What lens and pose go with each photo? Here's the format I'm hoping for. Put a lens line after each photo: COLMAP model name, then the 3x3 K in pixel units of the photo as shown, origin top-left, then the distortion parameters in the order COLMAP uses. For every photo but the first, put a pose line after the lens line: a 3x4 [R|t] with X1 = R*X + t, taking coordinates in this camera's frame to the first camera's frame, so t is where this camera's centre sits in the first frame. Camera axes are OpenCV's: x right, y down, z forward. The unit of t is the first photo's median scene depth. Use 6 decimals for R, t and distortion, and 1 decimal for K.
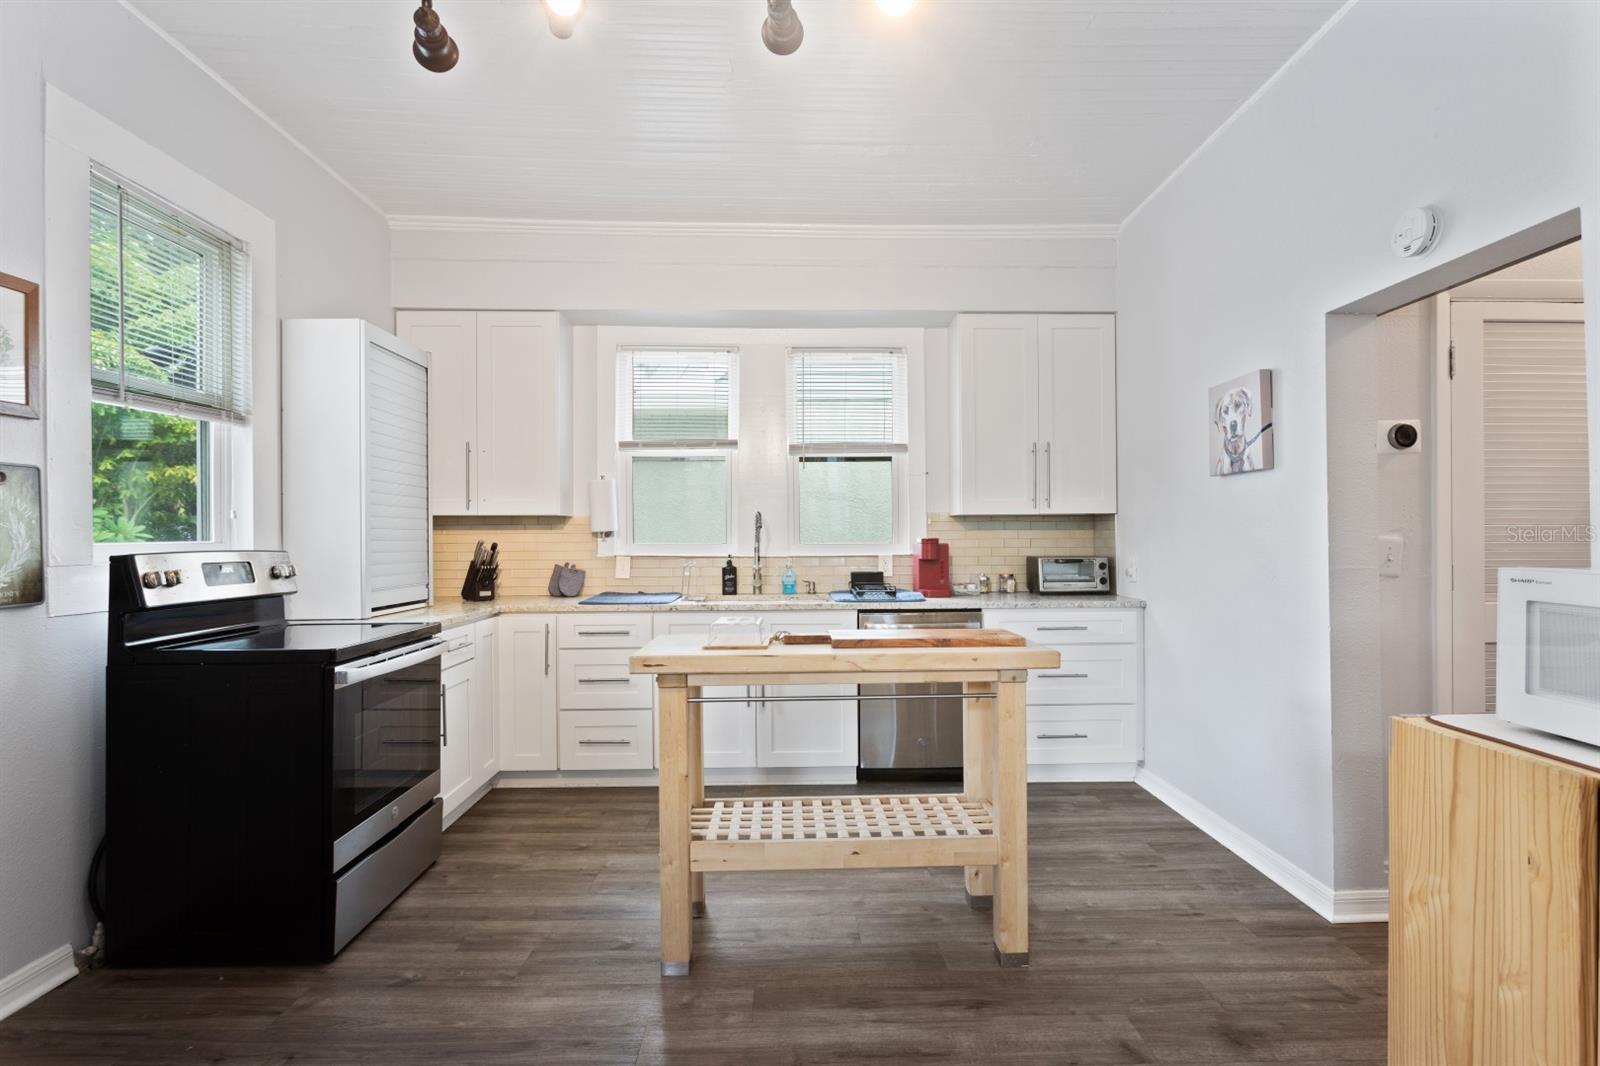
lens RADIAL K [[797.4, 0, 806.3], [0, 797.4, 528.8], [0, 0, 1]] dist [-0.014078, 0.006978]
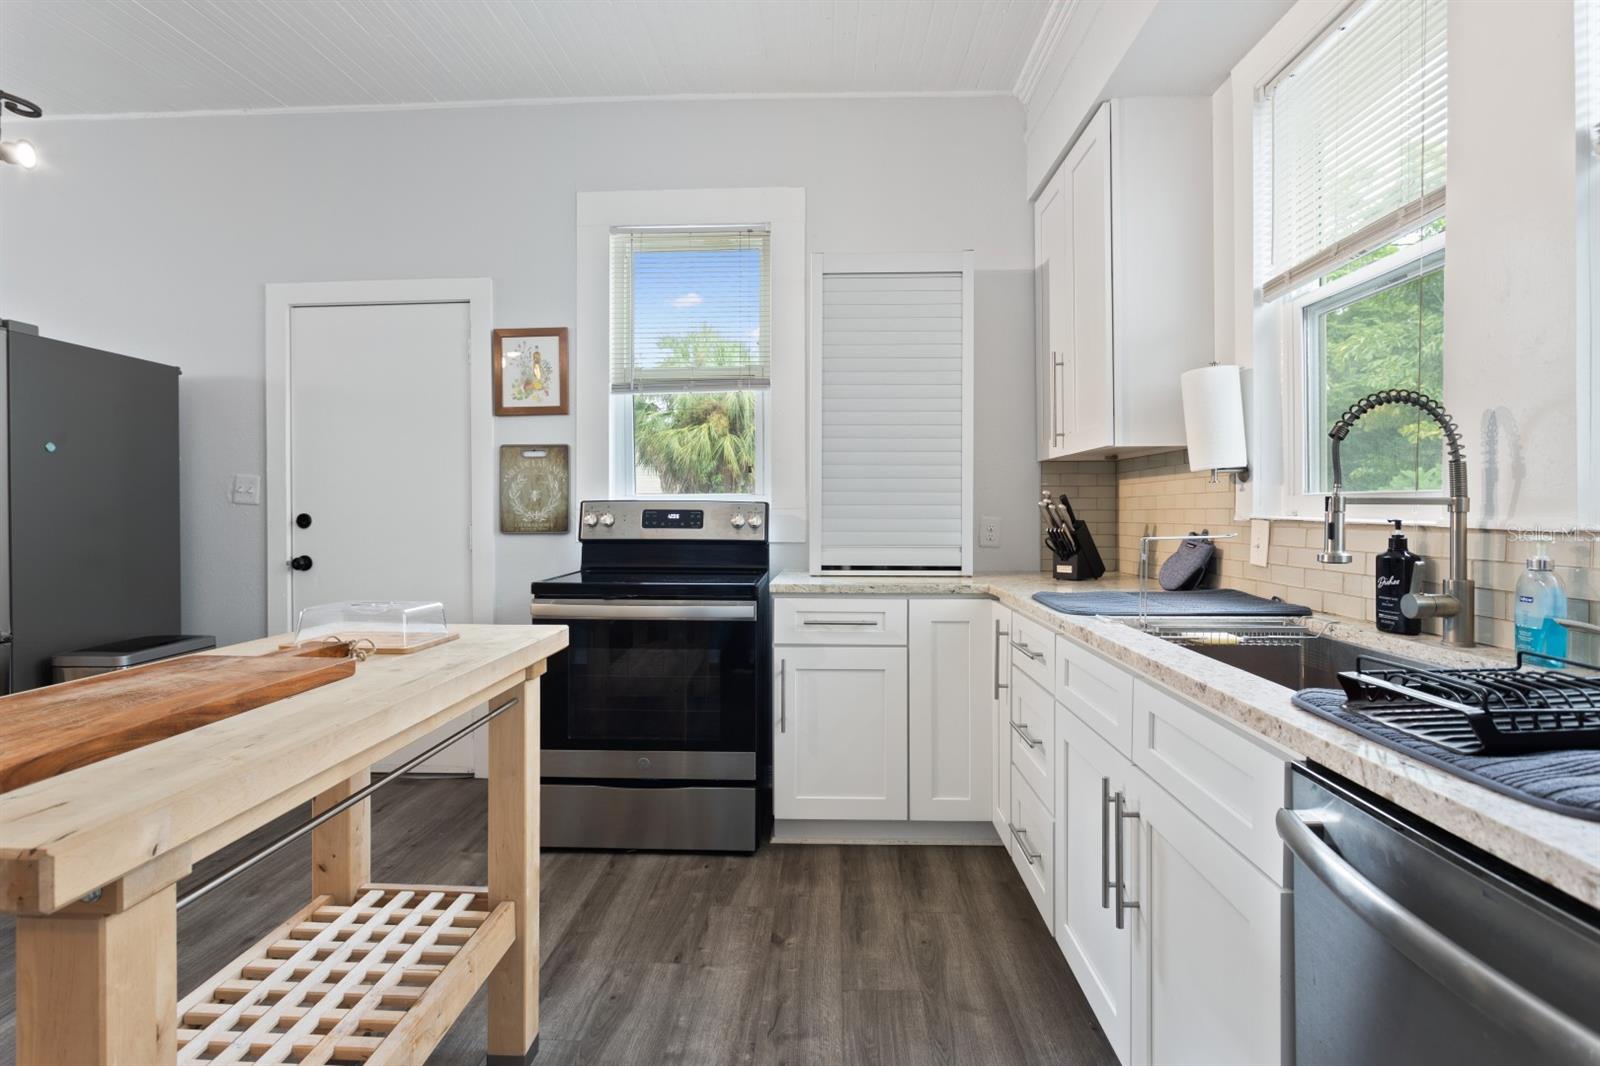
lens RADIAL K [[797.4, 0, 790.2], [0, 797.4, 517.2], [0, 0, 1]] dist [-0.014078, 0.006978]
pose [[-0.069921, 0.012029, -0.997480, 0.294385], [0.009702, 0.999888, 0.011378, 0.026555], [0.997505, -0.008882, -0.070030, 0.812141]]
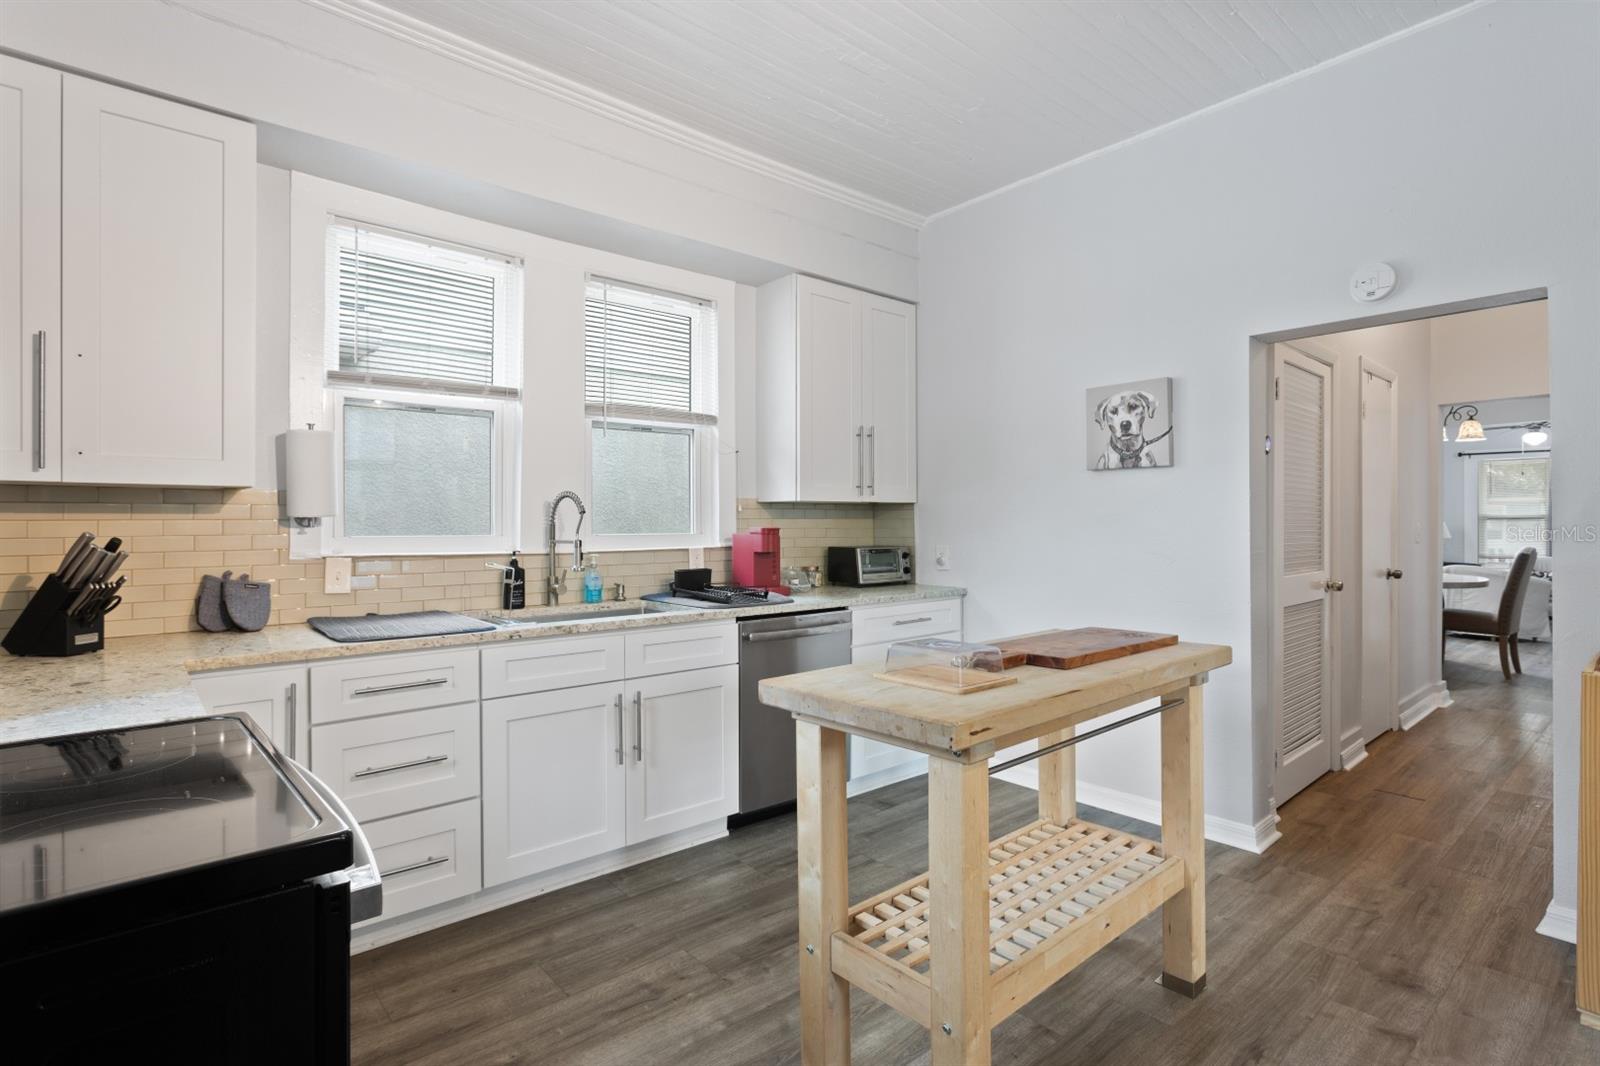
lens RADIAL K [[797.4, 0, 801.7], [0, 797.4, 519.6], [0, 0, 1]] dist [-0.014078, 0.006978]
pose [[0.767696, 0.005446, 0.640791, -0.377115], [-0.007297, 0.999973, 0.000243, 0.002723], [-0.640773, -0.004862, 0.767715, 0.326087]]
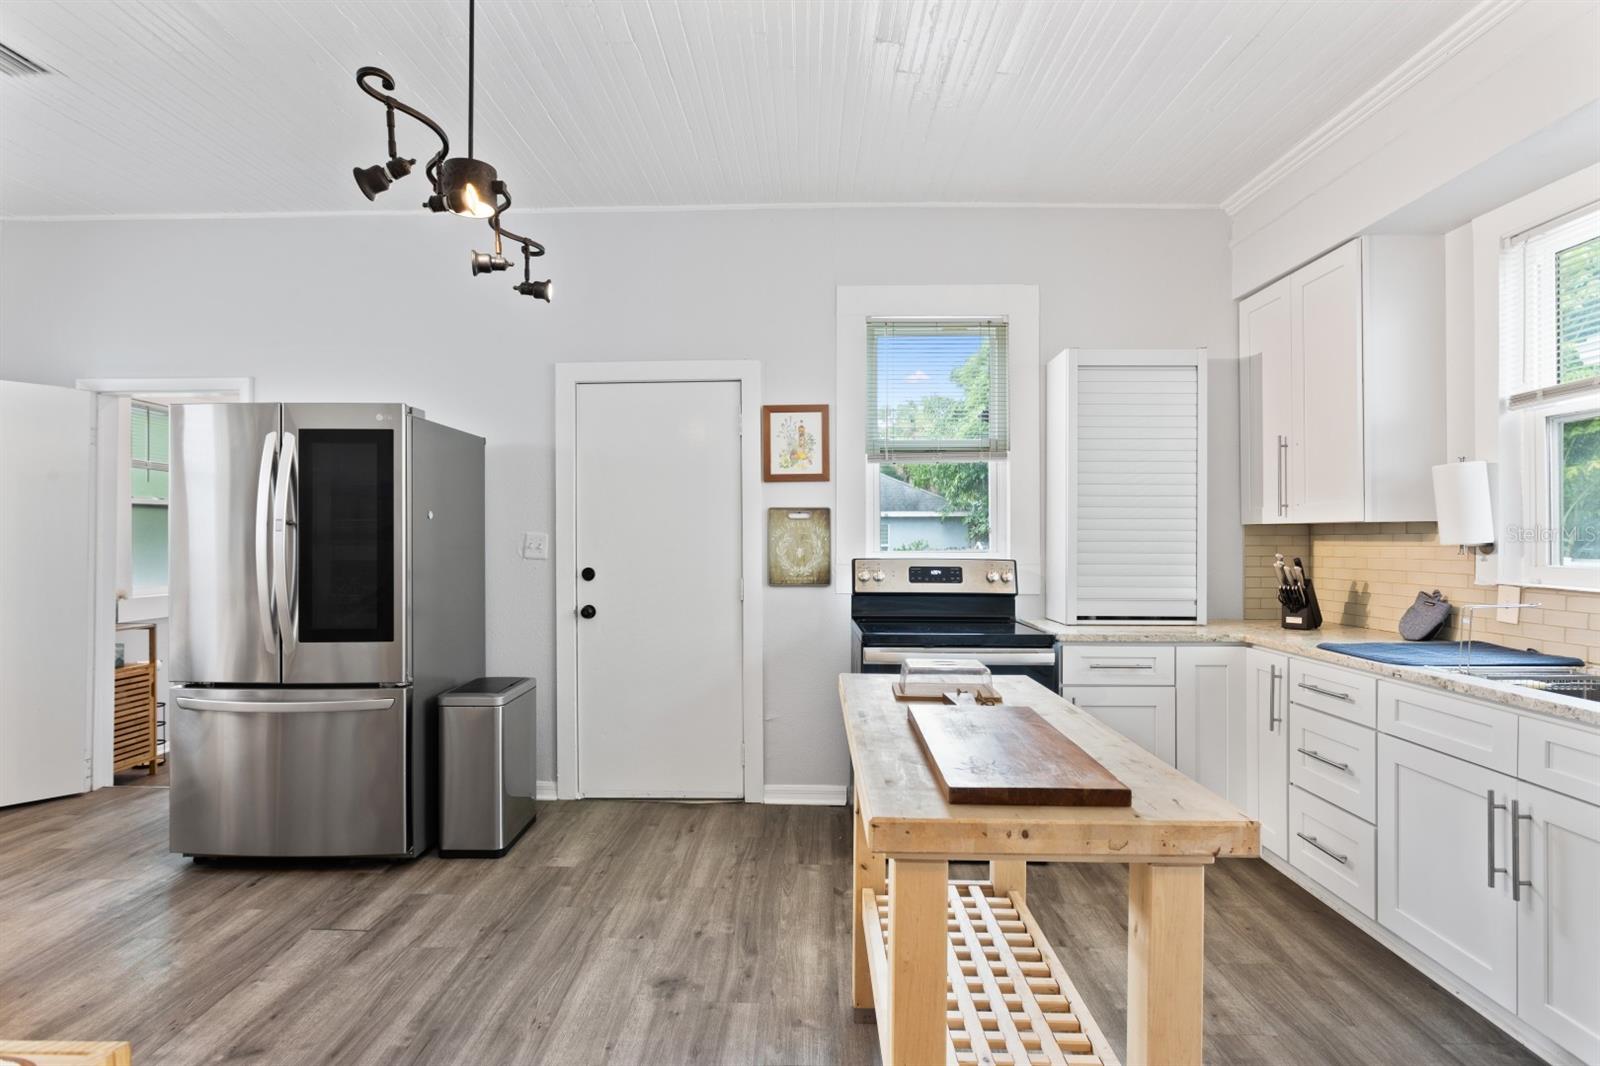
lens RADIAL K [[797.4, 0, 797.6], [0, 797.4, 542.1], [0, 0, 1]] dist [-0.014078, 0.006978]
pose [[-0.047097, 0.006857, -0.998867, 0.426382], [0.007537, 0.999950, 0.006510, -0.007316], [0.998862, -0.007222, -0.047146, 0.533029]]
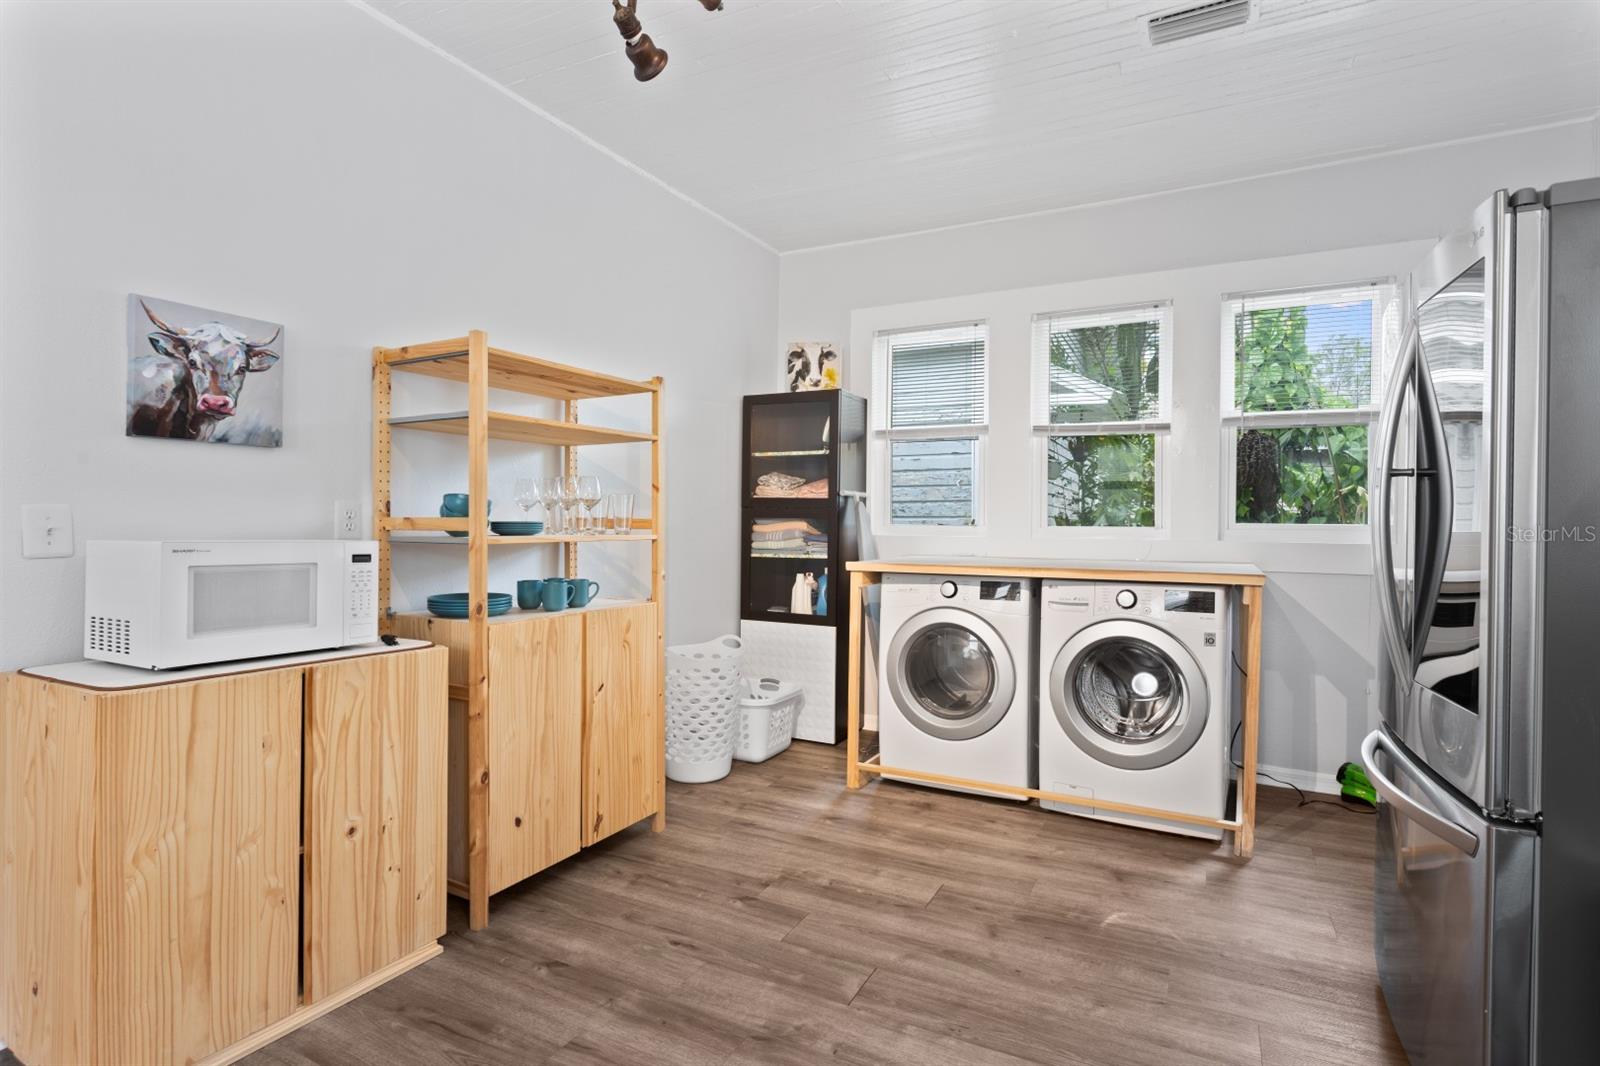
lens RADIAL K [[797.4, 0, 821.7], [0, 797.4, 528.9], [0, 0, 1]] dist [-0.014078, 0.006978]
pose [[-0.876604, -0.006566, 0.481167, -0.198457], [-0.009517, 0.999948, -0.003692, 0.010261], [-0.481118, -0.007816, -0.876621, 0.558117]]
